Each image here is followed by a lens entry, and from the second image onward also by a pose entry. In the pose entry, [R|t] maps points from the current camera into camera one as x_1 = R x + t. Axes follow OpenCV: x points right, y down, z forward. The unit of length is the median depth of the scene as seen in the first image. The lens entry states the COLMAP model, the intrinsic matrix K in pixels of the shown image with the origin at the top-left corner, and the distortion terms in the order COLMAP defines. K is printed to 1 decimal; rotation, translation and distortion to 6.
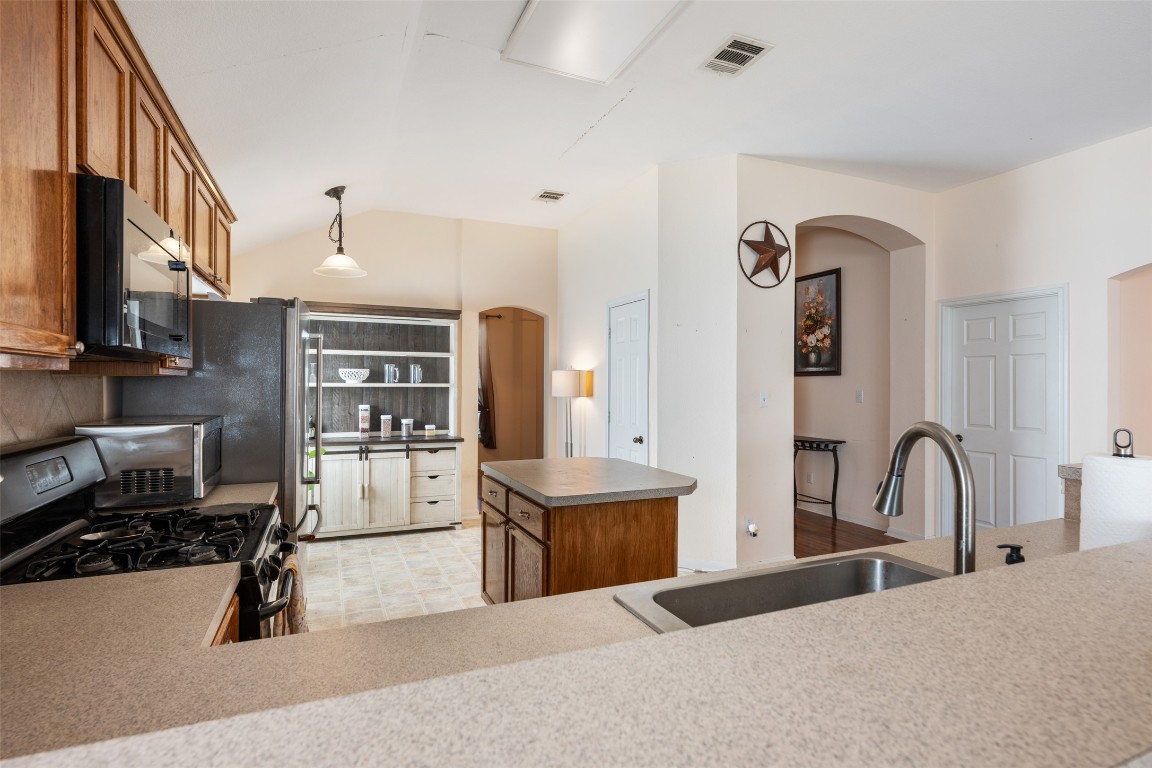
lens RADIAL K [[565.9, 0, 569.6], [0, 565.9, 380.4], [0, 0, 1]] dist [-0.001519, -0.000064]
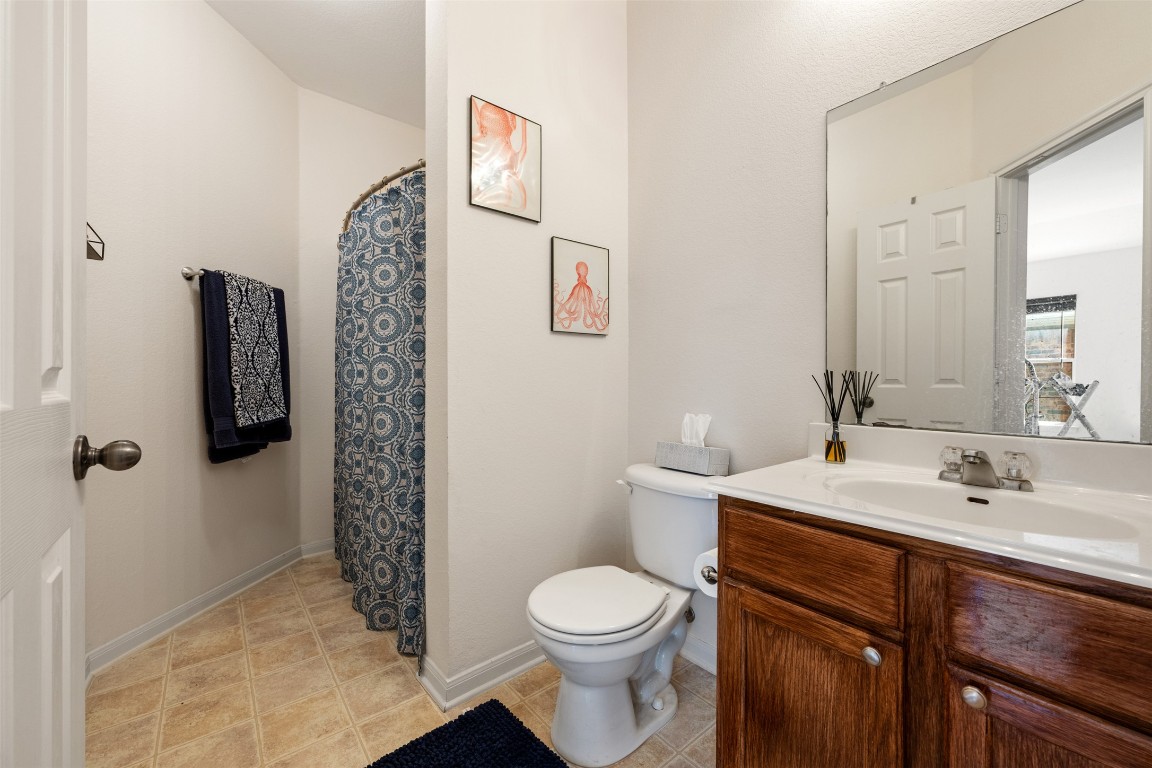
lens RADIAL K [[458.2, 0, 576.5], [0, 458.2, 386.0], [0, 0, 1]] dist [-0.000740, 0.000853]
pose [[-0.962830, -0.007134, -0.270014, -0.465277], [-0.005811, 0.999967, -0.005700, 0.098403], [0.270045, -0.003919, -0.962840, 1.535772]]
